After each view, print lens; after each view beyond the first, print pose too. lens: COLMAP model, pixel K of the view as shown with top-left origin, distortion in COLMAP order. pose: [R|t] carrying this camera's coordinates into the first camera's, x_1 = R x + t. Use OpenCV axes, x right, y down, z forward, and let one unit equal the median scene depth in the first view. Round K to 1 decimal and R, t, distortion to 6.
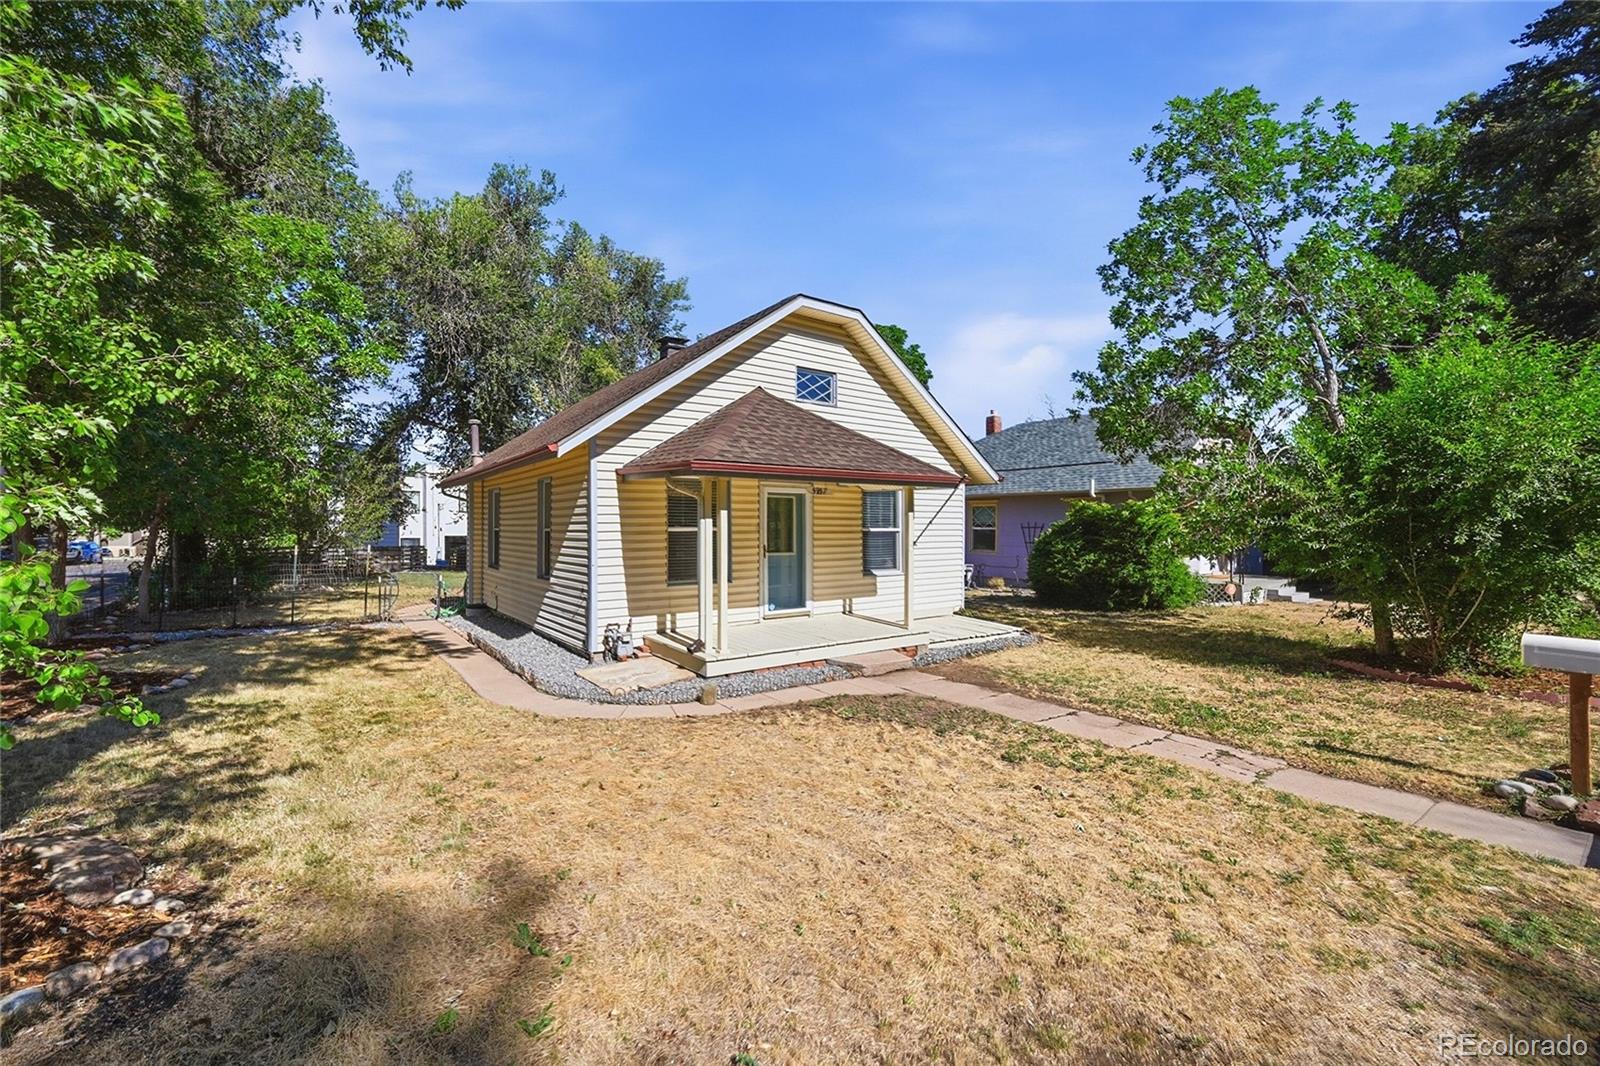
lens RADIAL K [[645.3, 0, 816.1], [0, 645.3, 531.6], [0, 0, 1]] dist [-0.000984, 0.000517]
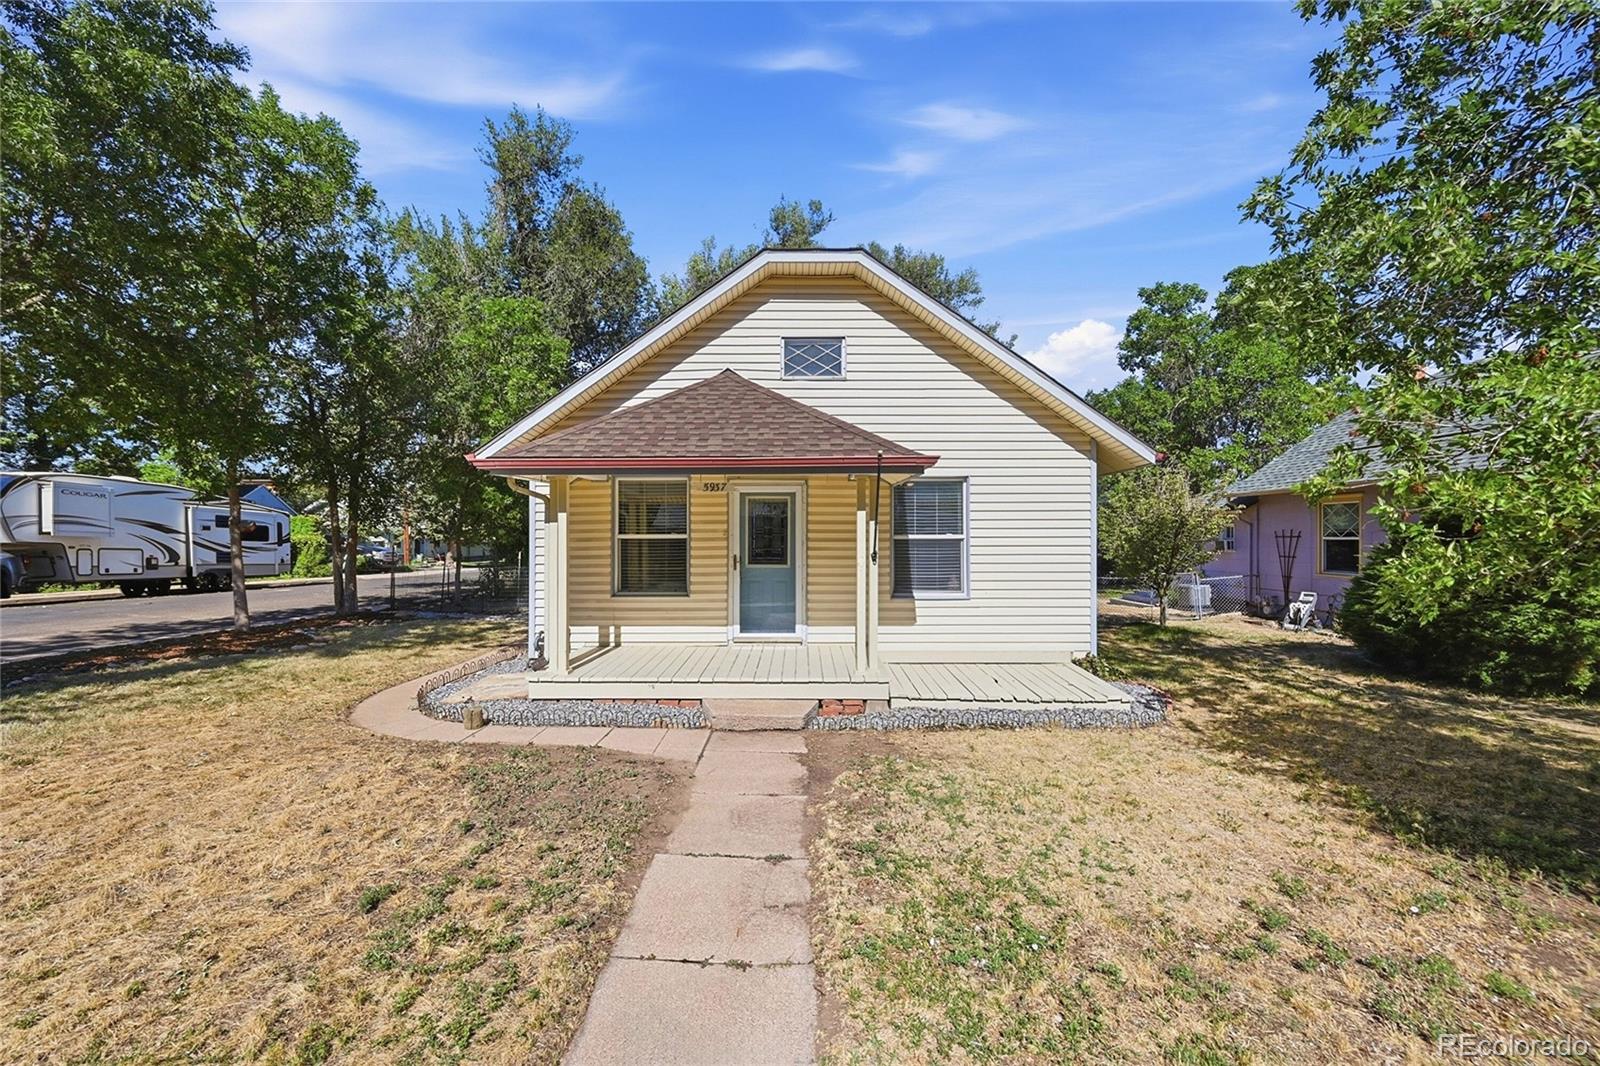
lens RADIAL K [[645.3, 0, 799.6], [0, 645.3, 537.2], [0, 0, 1]] dist [-0.000984, 0.000517]
pose [[0.804015, -0.002123, -0.594606, 0.467918], [-0.004380, 0.999945, -0.009493, 0.005414], [0.594593, 0.010237, 0.803962, 0.351019]]
